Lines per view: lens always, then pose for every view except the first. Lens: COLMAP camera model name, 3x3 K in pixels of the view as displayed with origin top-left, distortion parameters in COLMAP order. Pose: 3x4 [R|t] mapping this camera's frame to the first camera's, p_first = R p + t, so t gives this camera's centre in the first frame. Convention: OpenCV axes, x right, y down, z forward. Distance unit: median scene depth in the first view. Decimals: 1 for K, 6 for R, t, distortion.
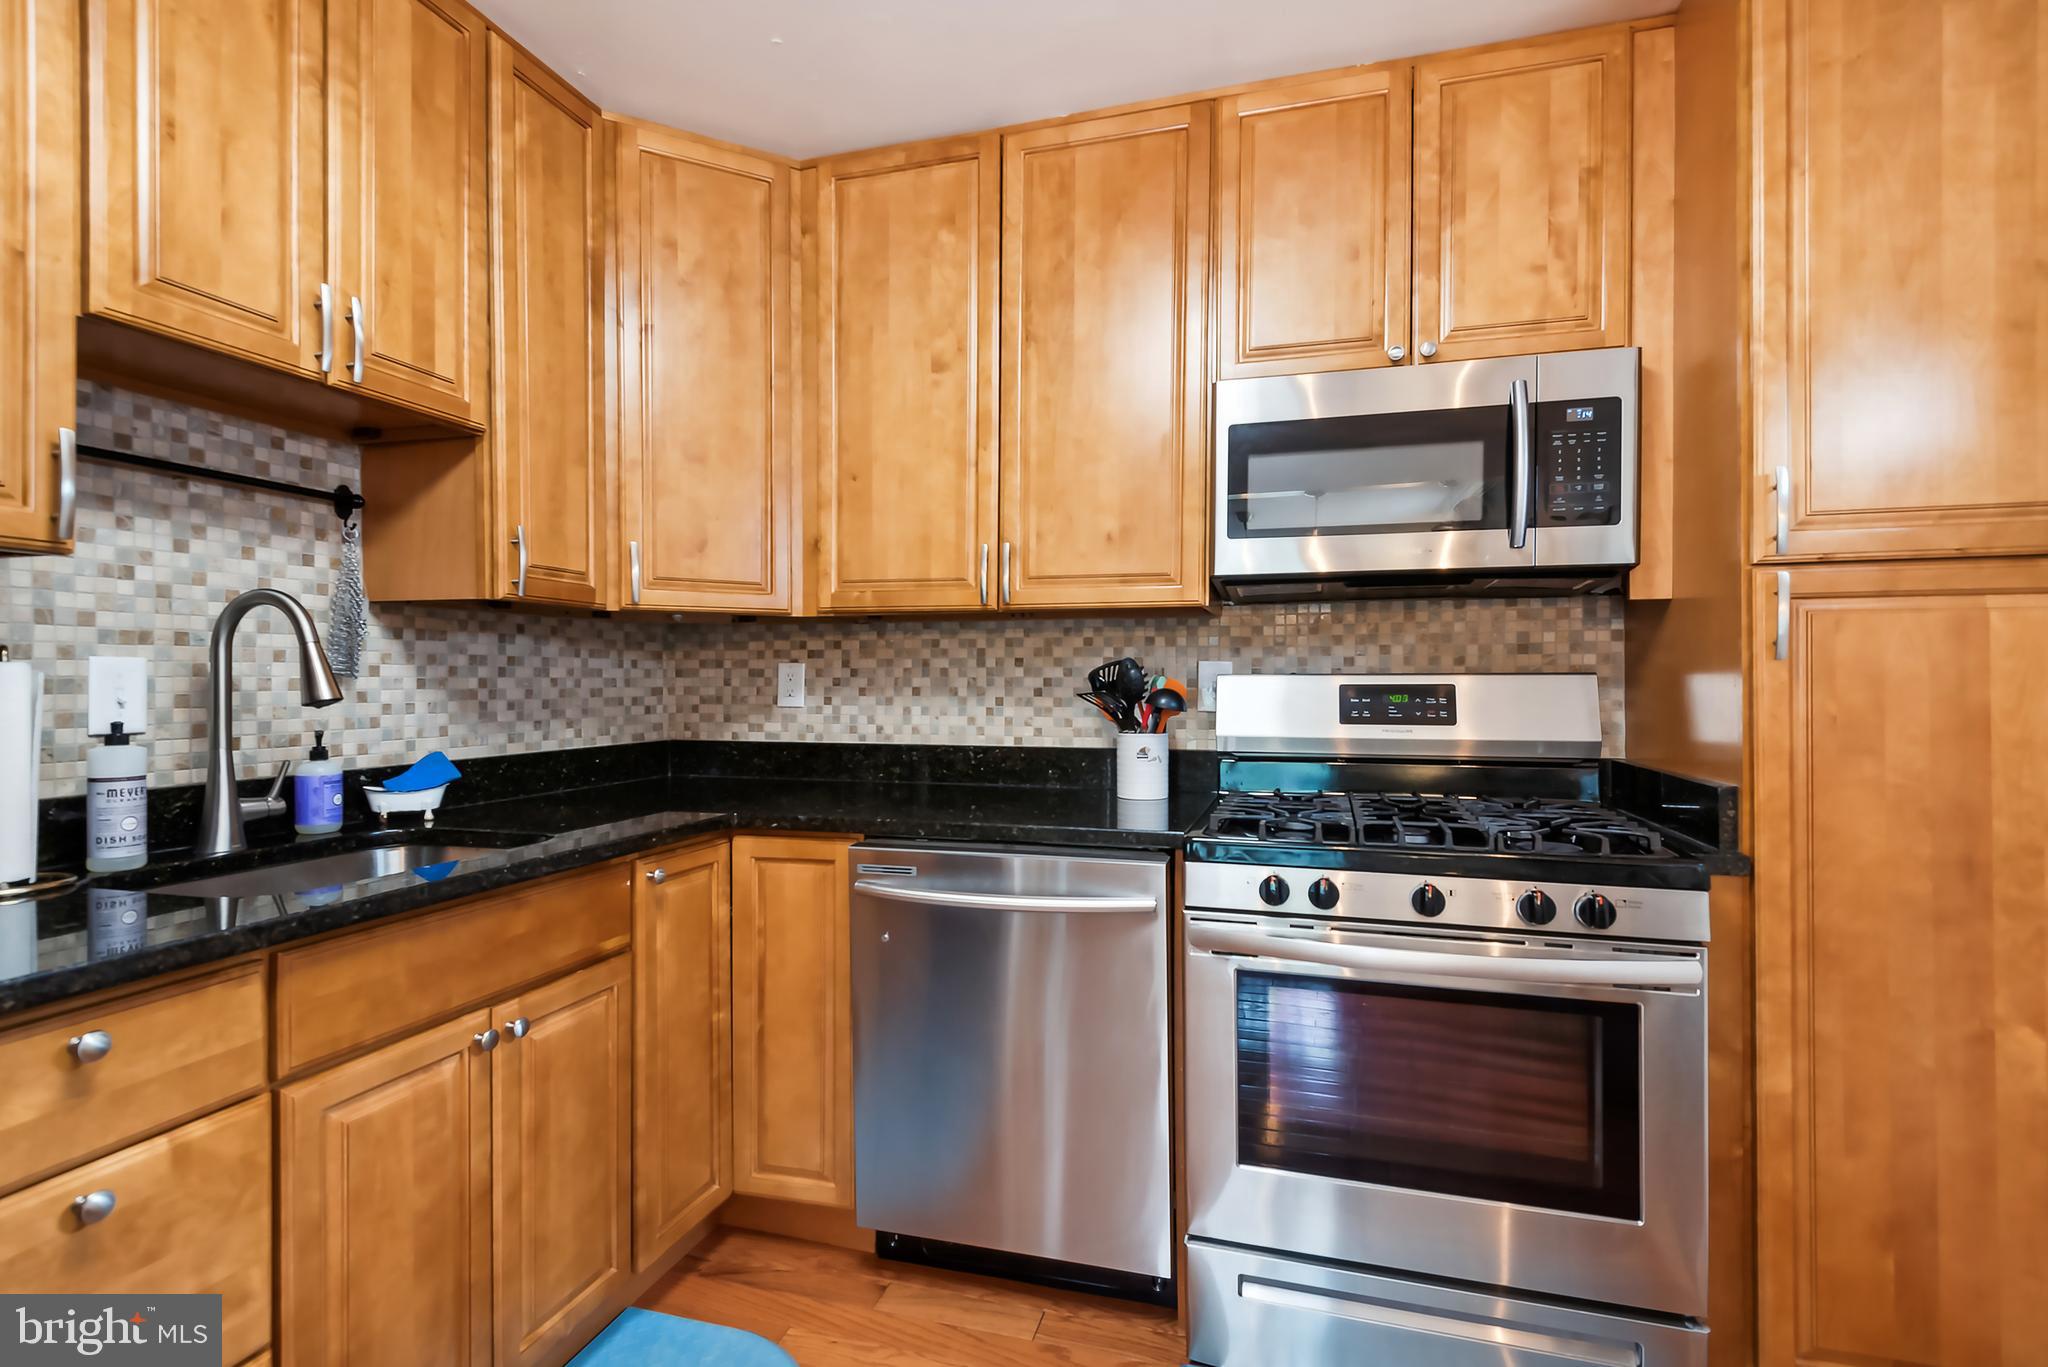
lens RADIAL K [[947.2, 0, 1017.6], [0, 947.2, 683.9], [0, 0, 1]] dist [0.021826, -0.007739]
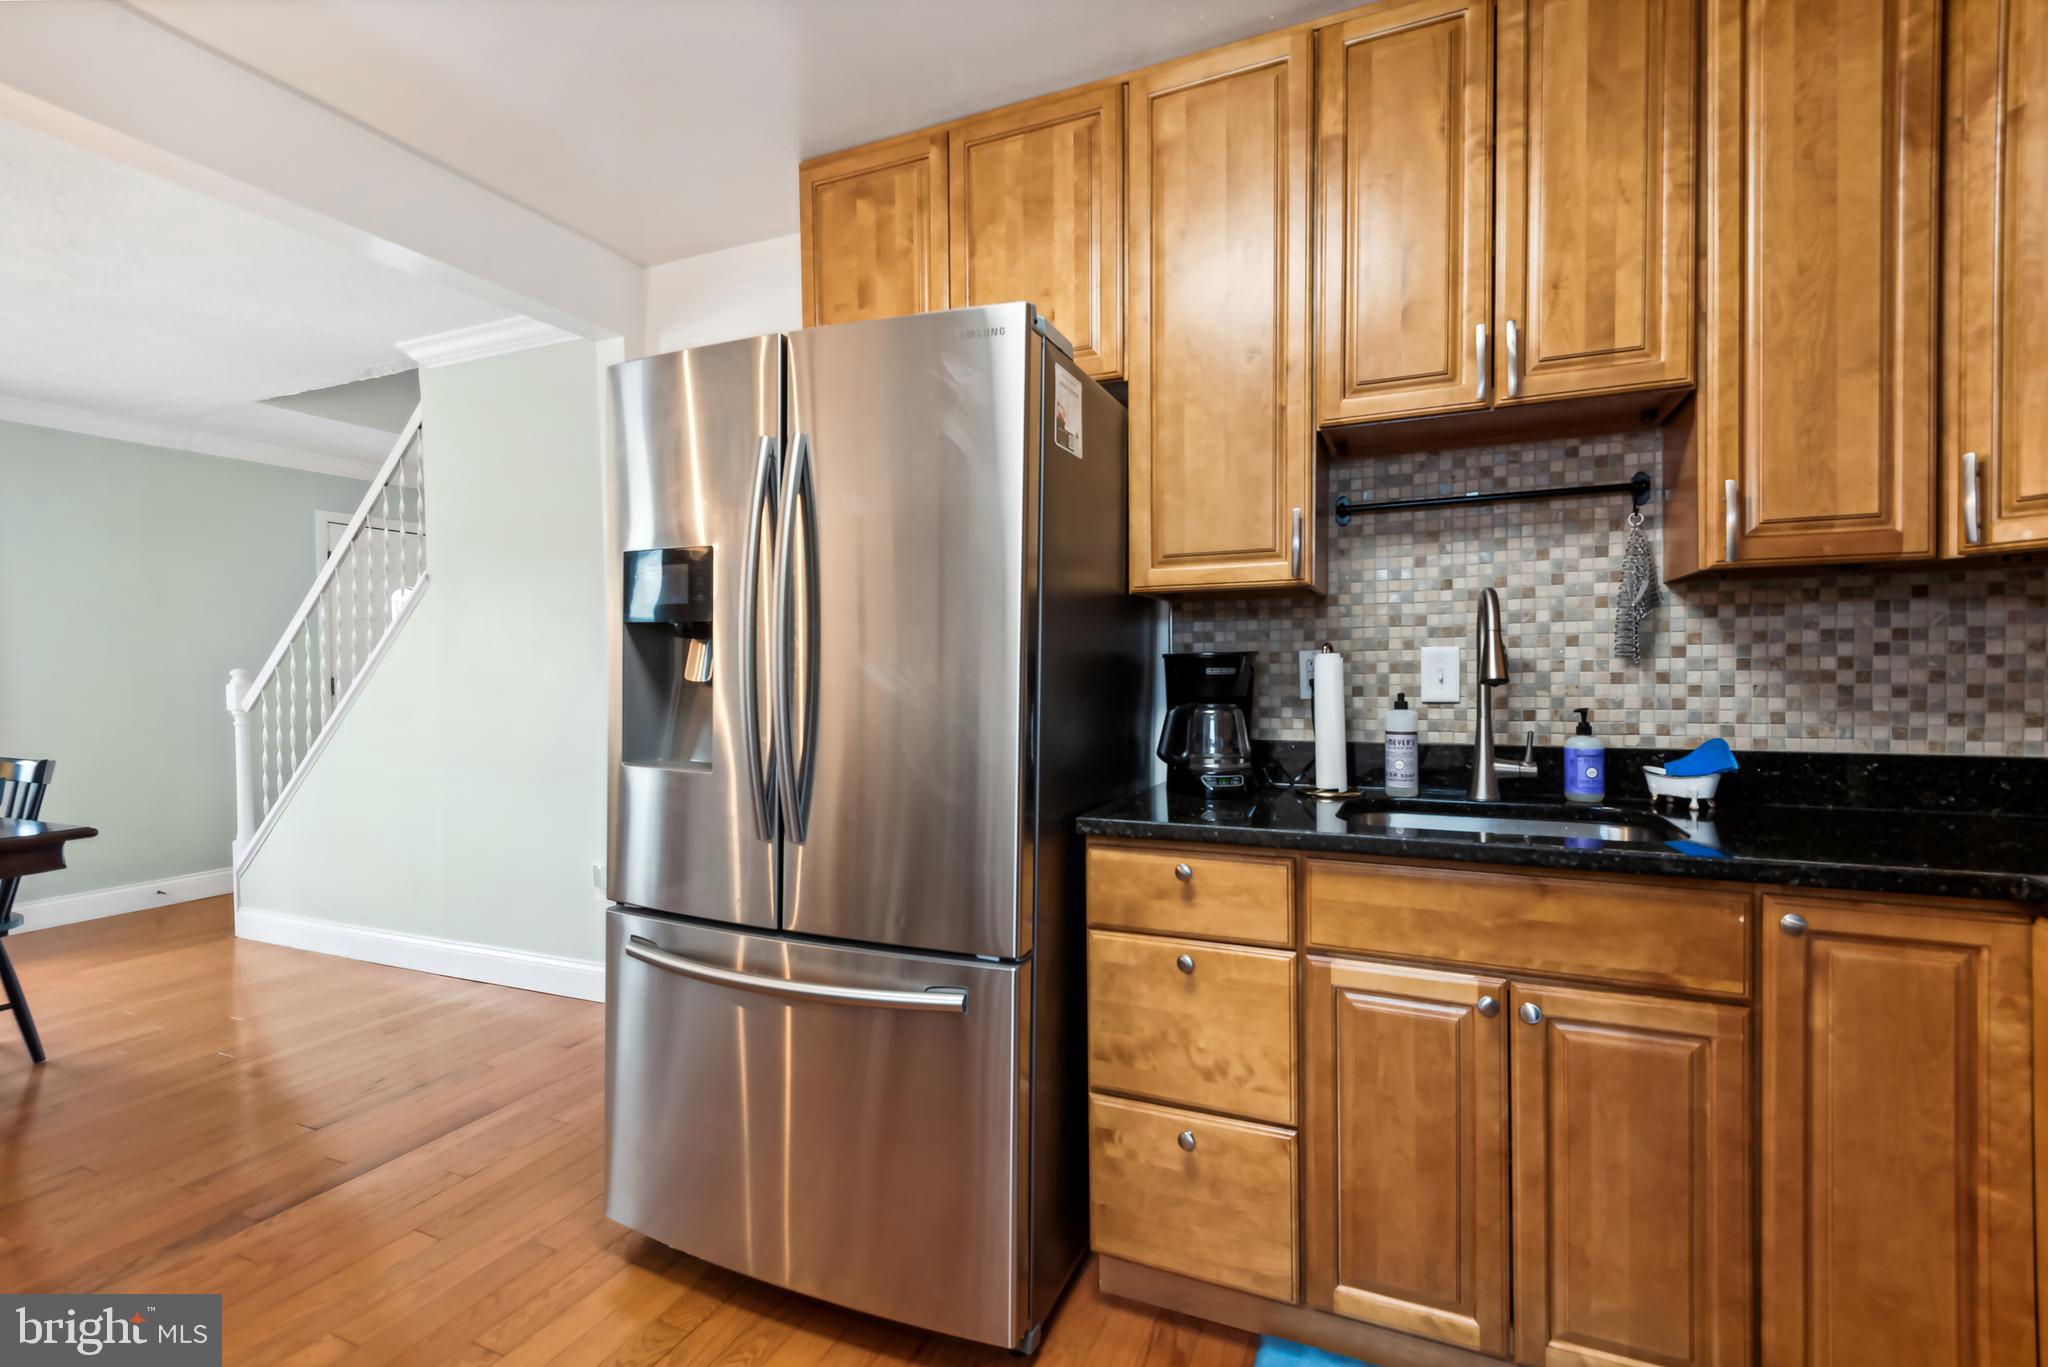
lens RADIAL K [[947.2, 0, 1021.4], [0, 947.2, 686.2], [0, 0, 1]] dist [0.021826, -0.007739]
pose [[-0.128017, 0.018371, -0.991602, 0.483784], [0.004752, 0.999828, 0.017910, 0.001529], [0.991761, -0.002419, -0.128082, 0.560104]]
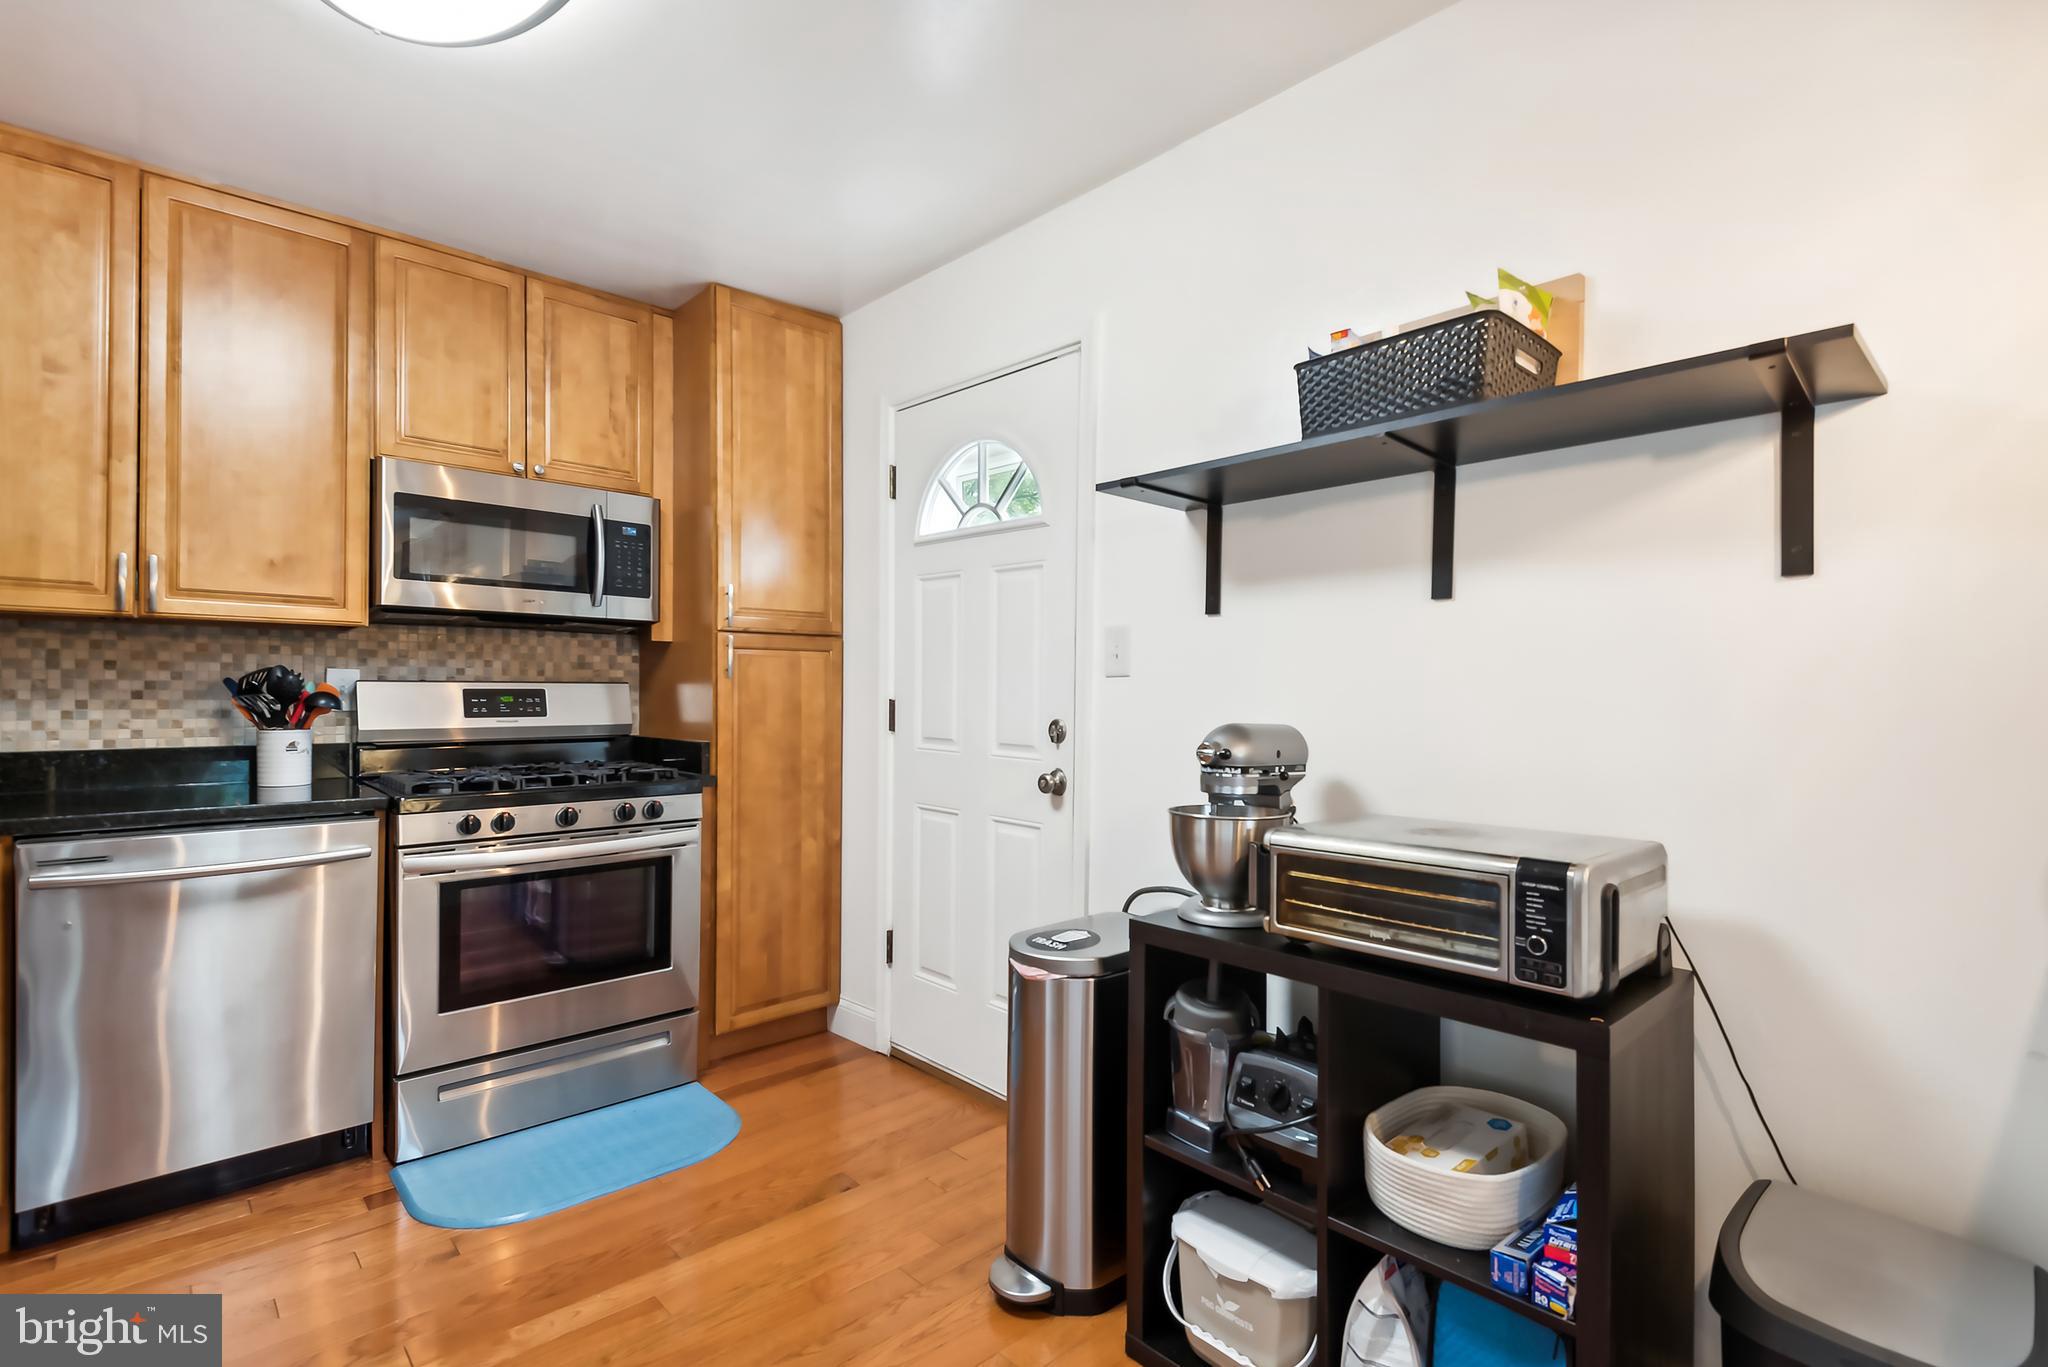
lens RADIAL K [[947.2, 0, 1026.5], [0, 947.2, 687.2], [0, 0, 1]] dist [0.021826, -0.007739]
pose [[0.496675, 0.006133, 0.867915, -0.435615], [-0.005723, 0.999976, -0.003792, -0.001004], [-0.867918, -0.003084, 0.496698, -0.376664]]
